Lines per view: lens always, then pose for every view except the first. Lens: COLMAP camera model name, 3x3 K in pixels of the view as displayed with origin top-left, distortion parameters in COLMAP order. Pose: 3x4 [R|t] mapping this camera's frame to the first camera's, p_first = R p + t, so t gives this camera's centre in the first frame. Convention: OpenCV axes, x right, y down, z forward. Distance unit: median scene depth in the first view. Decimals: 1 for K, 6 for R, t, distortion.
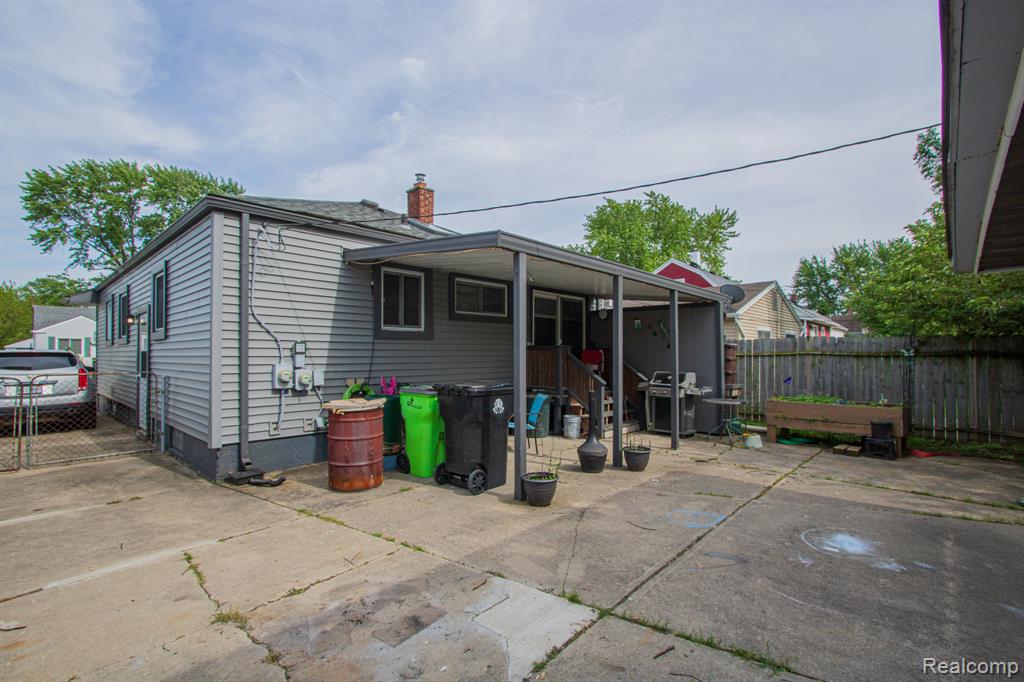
lens RADIAL K [[470.4, 0, 516.1], [0, 470.4, 344.8], [0, 0, 1]] dist [-0.017519, -0.000440]
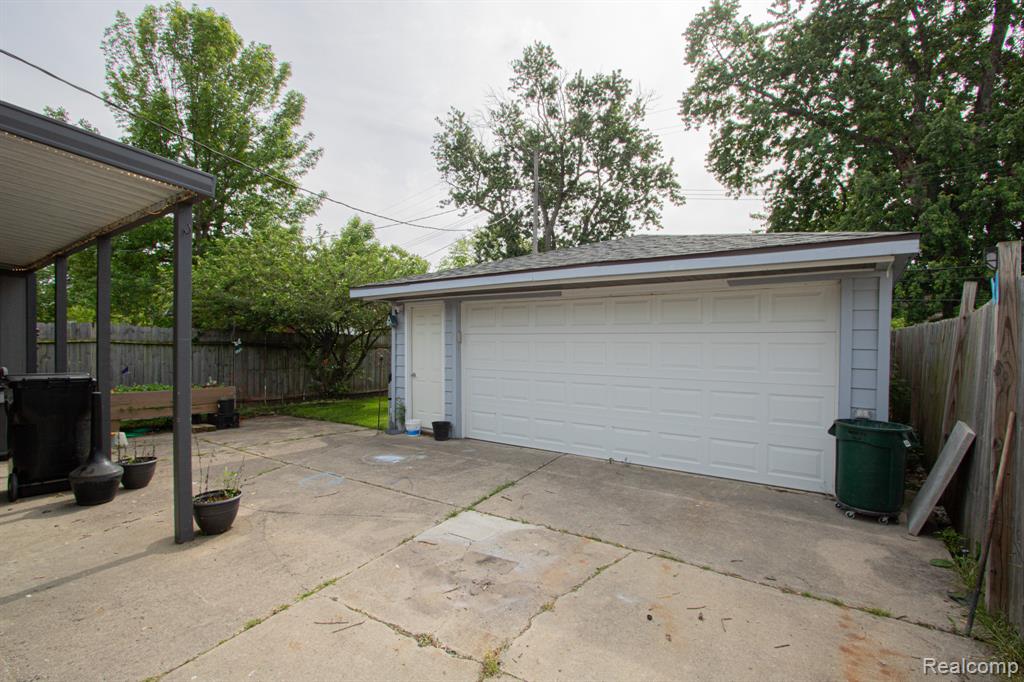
lens RADIAL K [[470.4, 0, 517.3], [0, 470.4, 350.5], [0, 0, 1]] dist [-0.017519, -0.000440]
pose [[-0.131828, -0.011057, 0.991211, -1.122946], [-0.032894, 0.999436, 0.006774, 0.007487], [-0.990727, -0.031712, -0.132117, 0.832007]]
